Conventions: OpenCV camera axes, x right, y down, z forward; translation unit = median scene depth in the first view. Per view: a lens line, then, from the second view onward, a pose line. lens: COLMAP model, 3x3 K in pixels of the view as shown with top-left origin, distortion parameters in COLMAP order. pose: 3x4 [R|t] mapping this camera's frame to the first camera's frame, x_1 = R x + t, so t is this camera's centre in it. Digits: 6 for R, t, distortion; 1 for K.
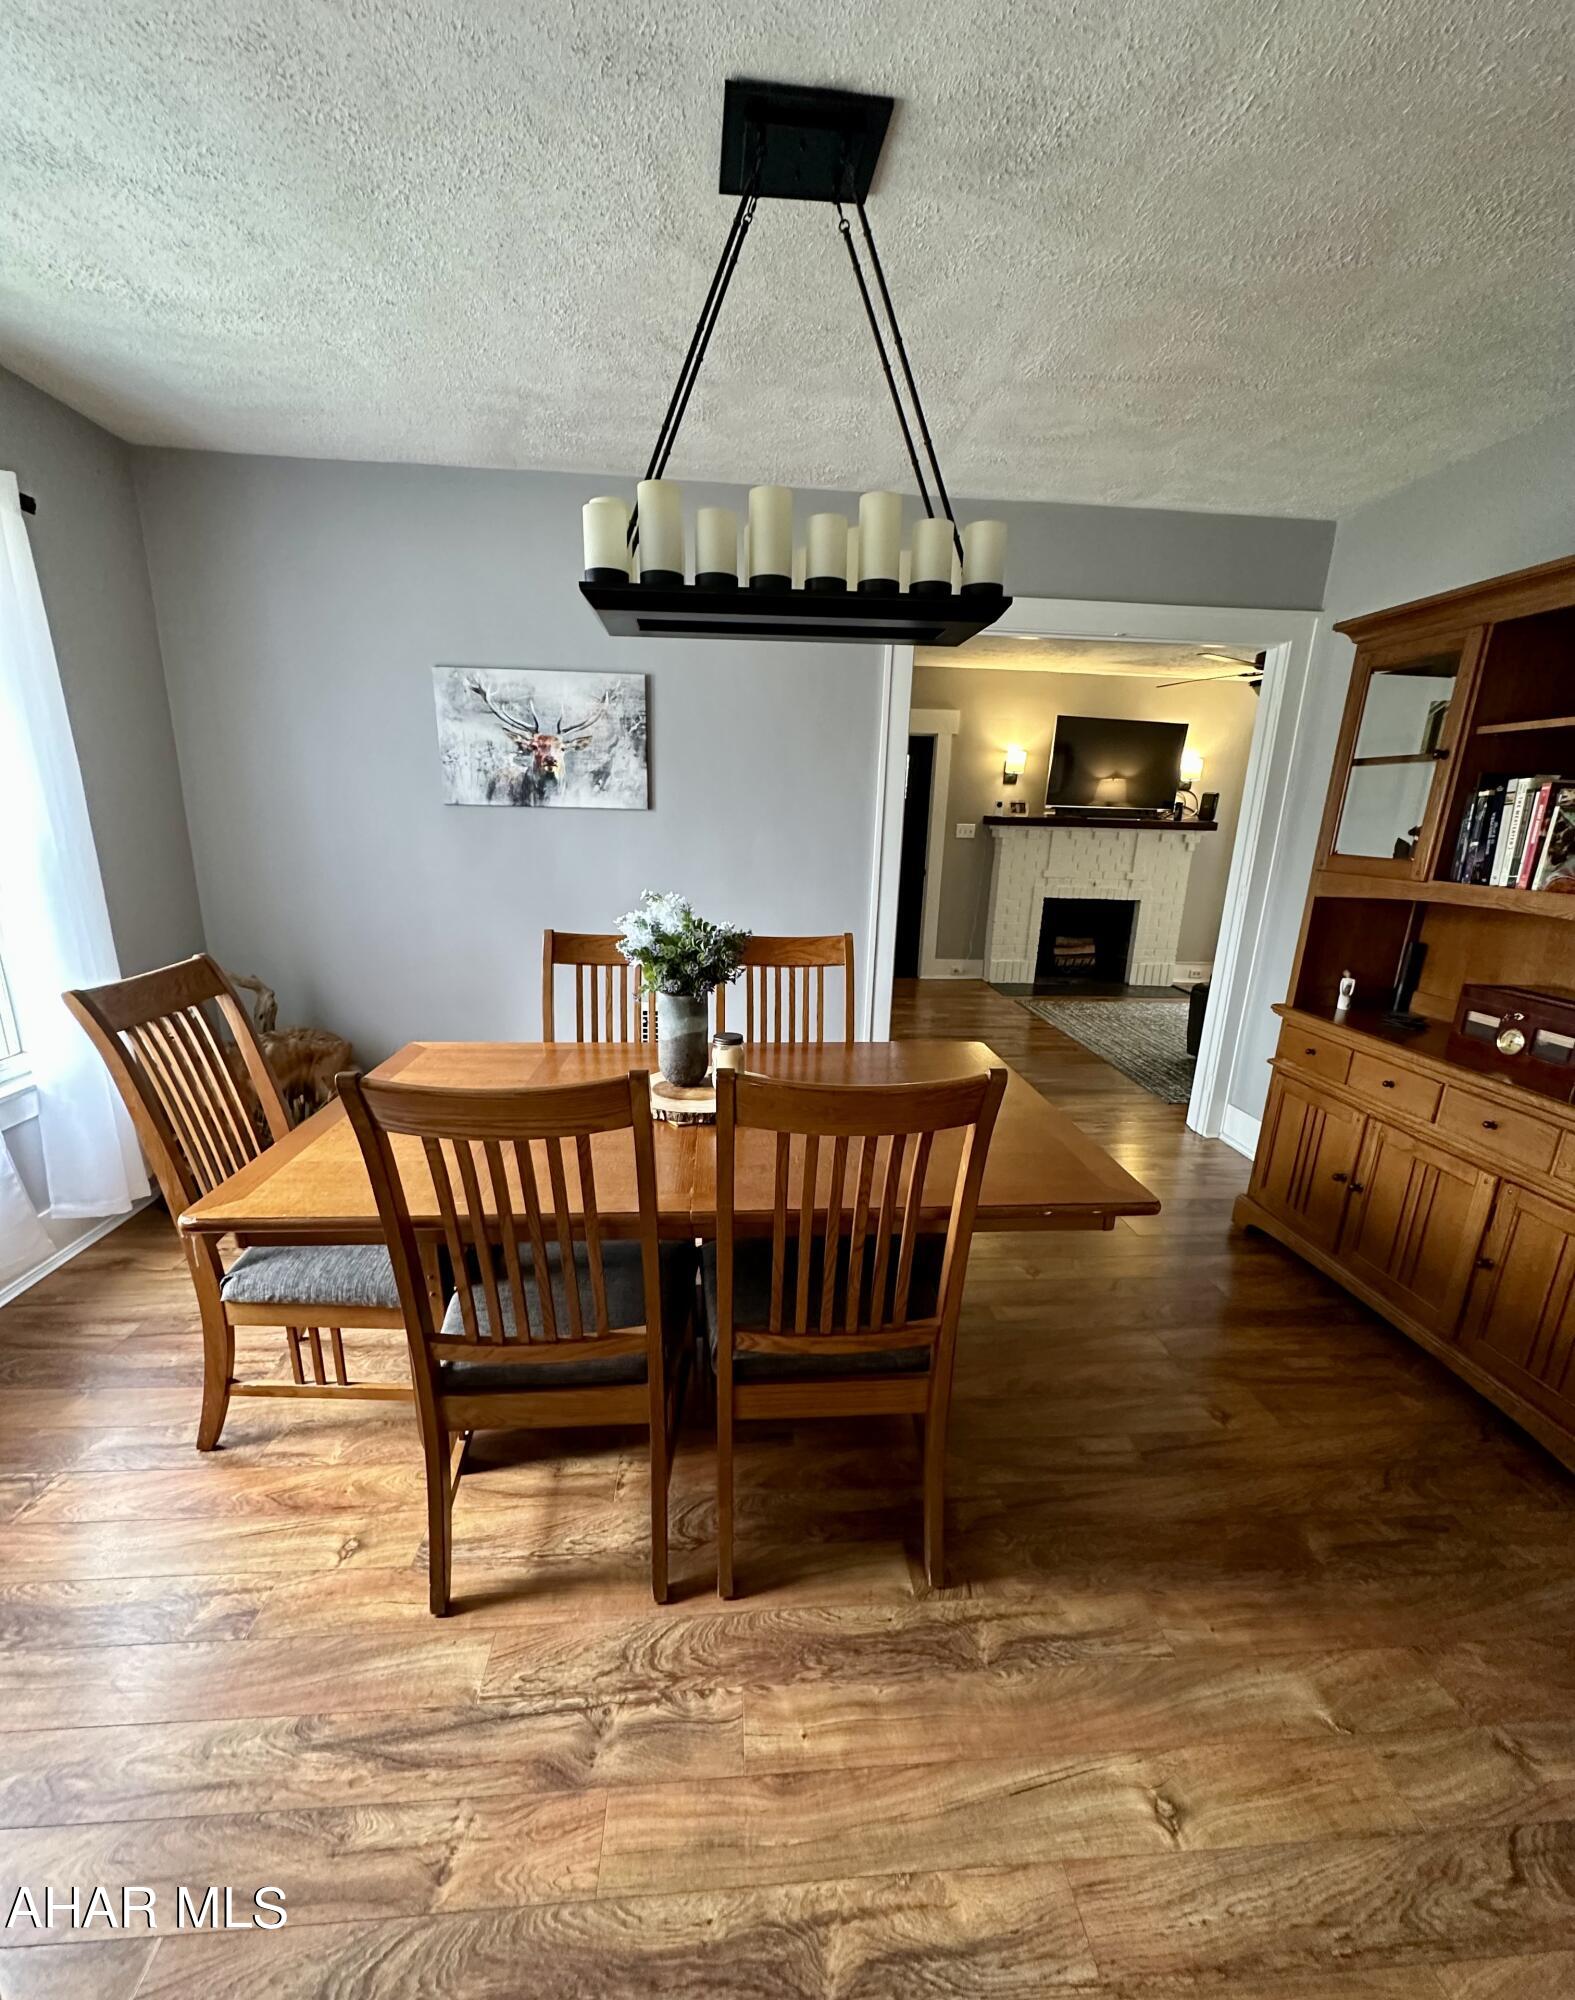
lens RADIAL K [[847.3, 0, 806.2], [0, 847.3, 1055.5], [0, 0, 1]] dist [0.000064, 0.000061]
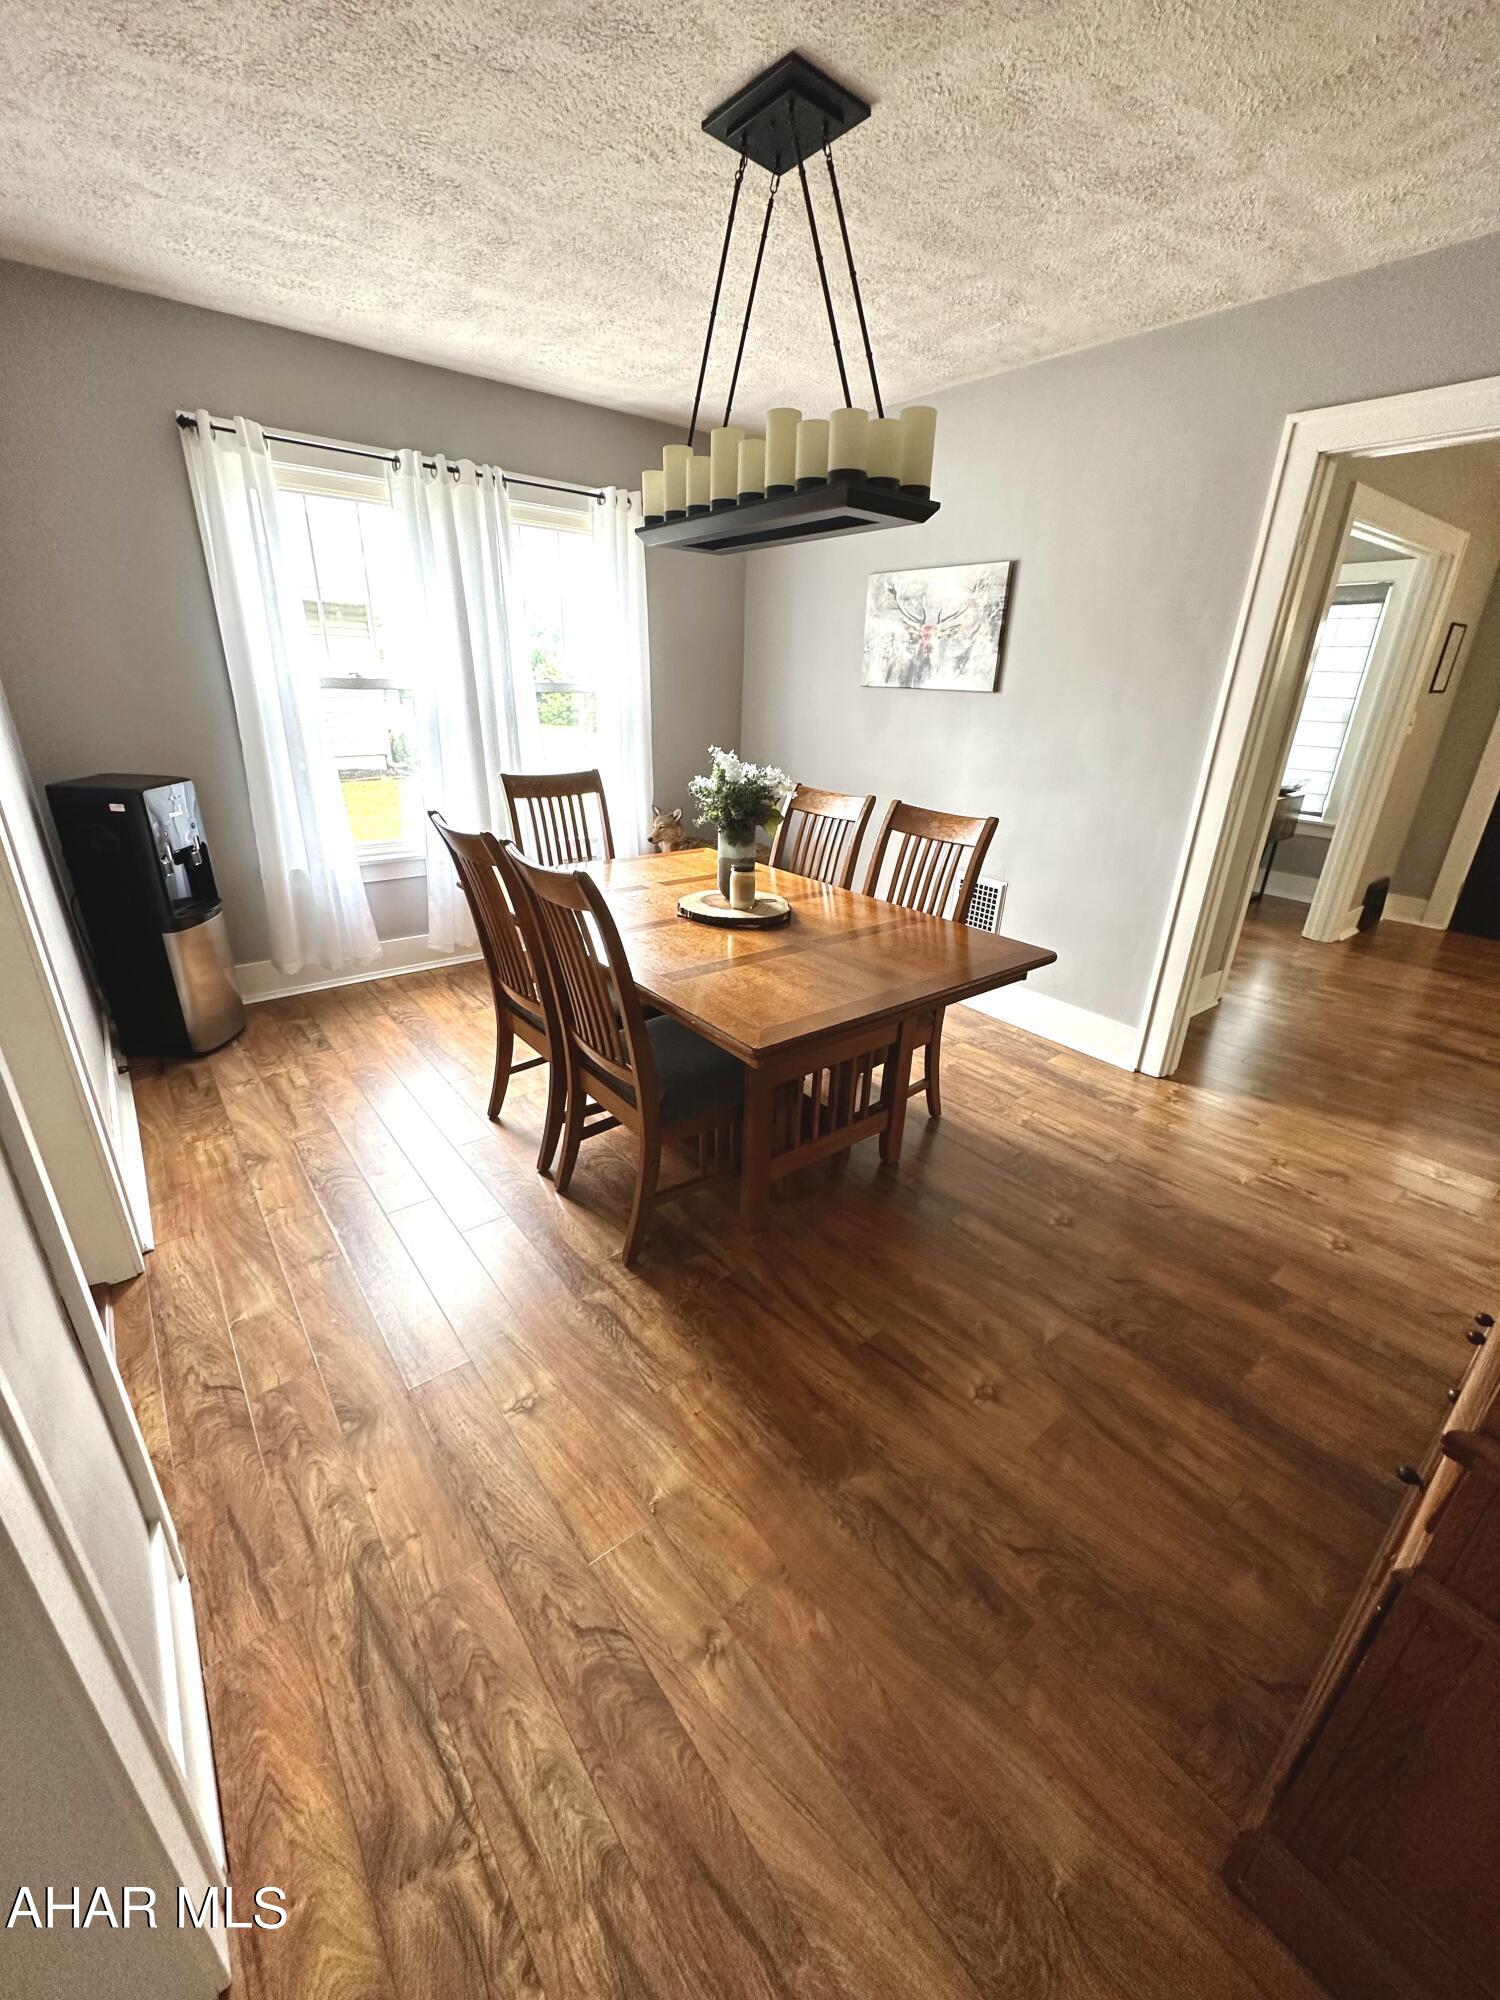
lens RADIAL K [[800.3, 0, 735.5], [0, 800.3, 1008.7], [0, 0, 1]] dist [-0.000967, 0.000779]
pose [[0.543943, 0.319795, -0.775794, 0.800691], [-0.250526, 0.944256, 0.213583, -0.064917], [0.800851, 0.078180, 0.593738, 0.235454]]
